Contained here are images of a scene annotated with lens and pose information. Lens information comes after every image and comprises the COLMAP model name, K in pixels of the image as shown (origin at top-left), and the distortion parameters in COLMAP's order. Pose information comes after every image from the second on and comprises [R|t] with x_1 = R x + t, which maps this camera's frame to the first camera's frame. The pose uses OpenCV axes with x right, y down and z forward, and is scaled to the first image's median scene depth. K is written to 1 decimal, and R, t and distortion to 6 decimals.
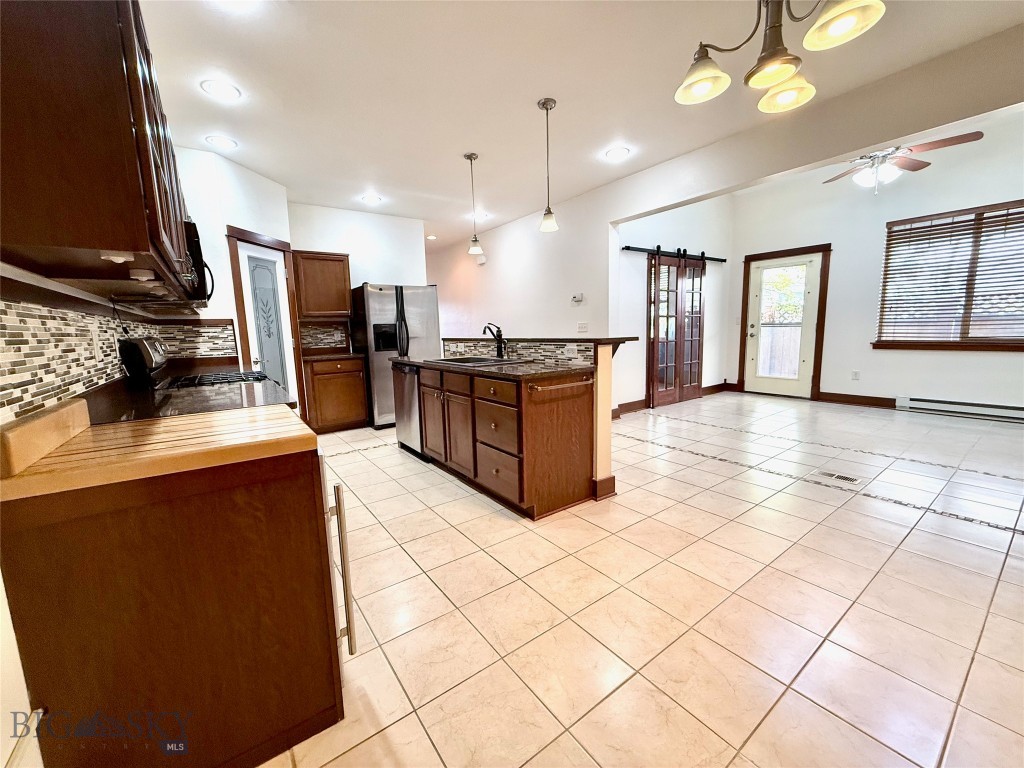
lens RADIAL K [[408.9, 0, 508.5], [0, 408.9, 384.3], [0, 0, 1]] dist [-0.000011, -0.000252]
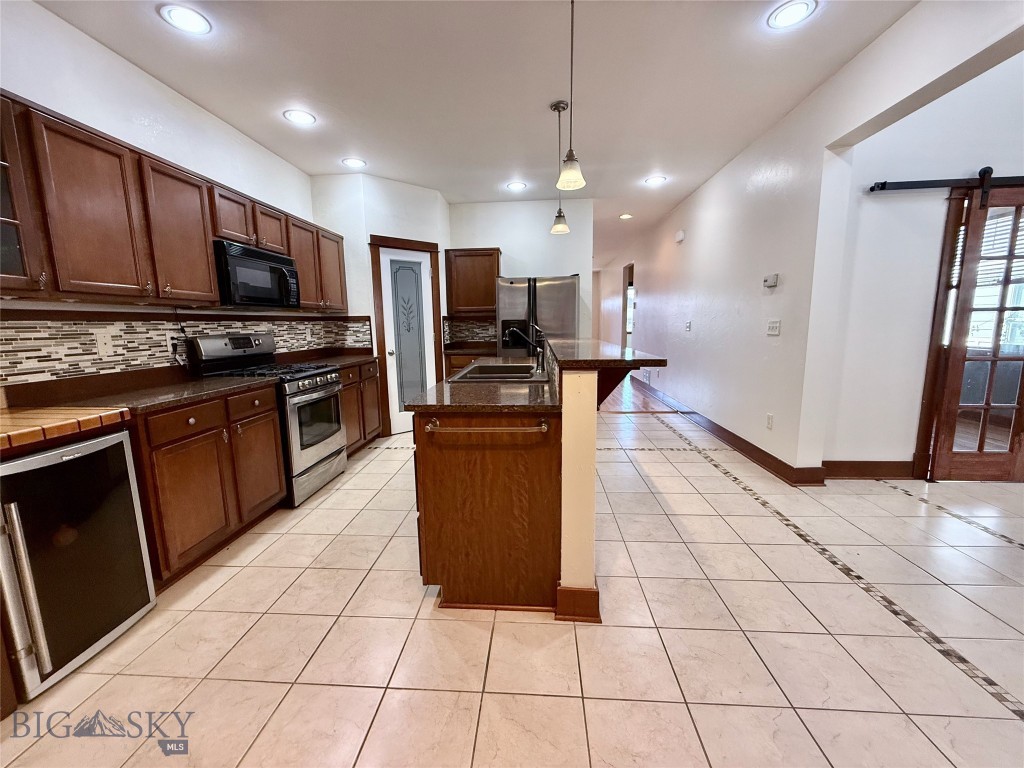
lens RADIAL K [[407.7, 0, 508.2], [0, 407.7, 384.5], [0, 0, 1]] dist [0.000579, 0.000166]
pose [[0.766834, 0.112524, -0.631905, 0.296963], [-0.093992, 0.993586, 0.062868, -0.058331], [0.634926, 0.011185, 0.772492, 0.273233]]
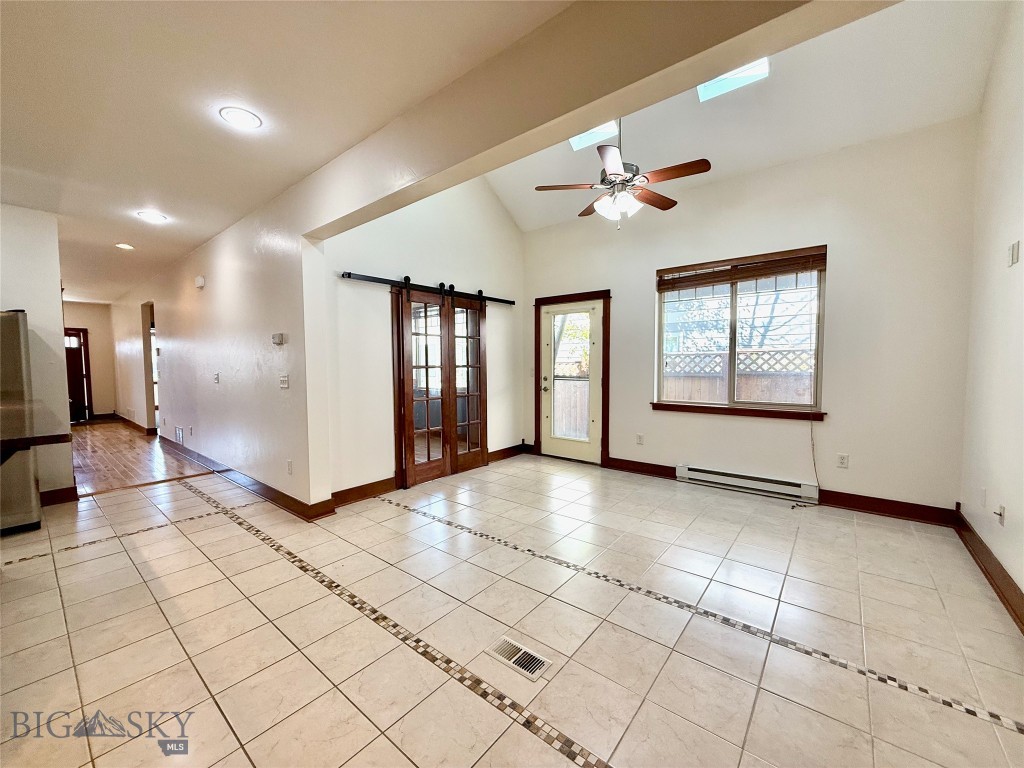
lens RADIAL K [[408.2, 0, 509.0], [0, 408.2, 384.9], [0, 0, 1]] dist [-0.000135, 0.000001]
pose [[0.966695, 0.009592, 0.255750, 0.403397], [0.013071, 0.996143, -0.086765, -0.074443], [-0.255595, 0.087218, 0.962842, 0.253897]]
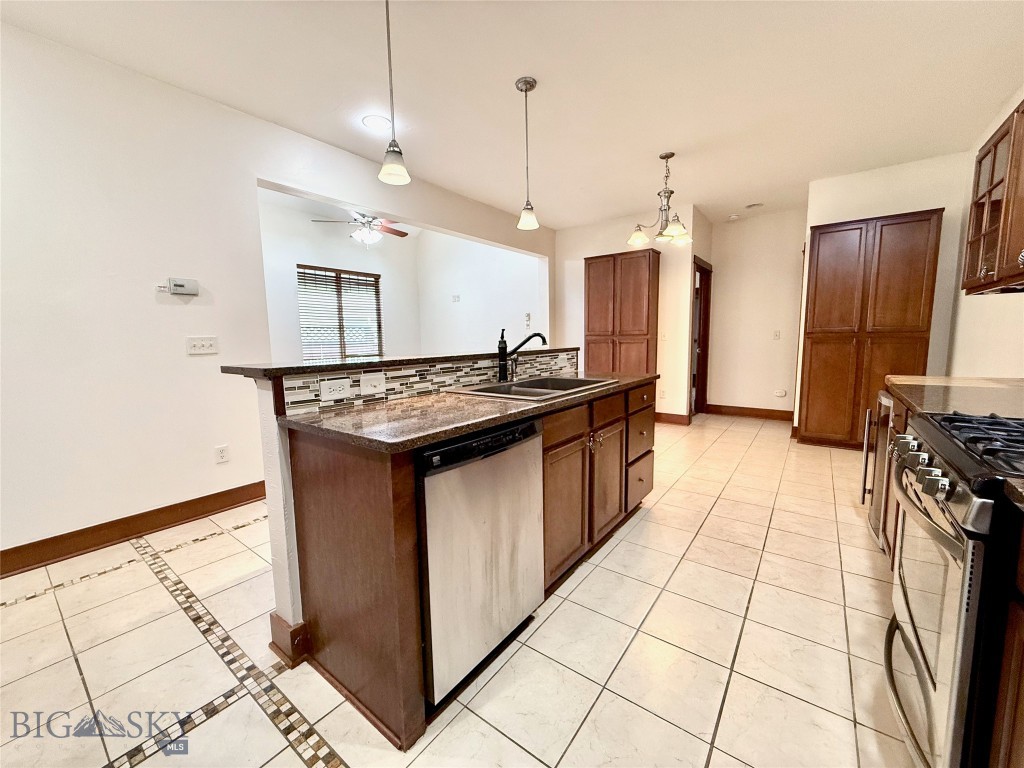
lens RADIAL K [[407.7, 0, 508.2], [0, 407.7, 384.5], [0, 0, 1]] dist [0.000579, 0.000166]
pose [[-0.291364, -0.076194, 0.953573, -0.473387], [0.157364, 0.979425, 0.126342, -0.103395], [-0.943580, 0.186870, -0.273379, 0.846255]]
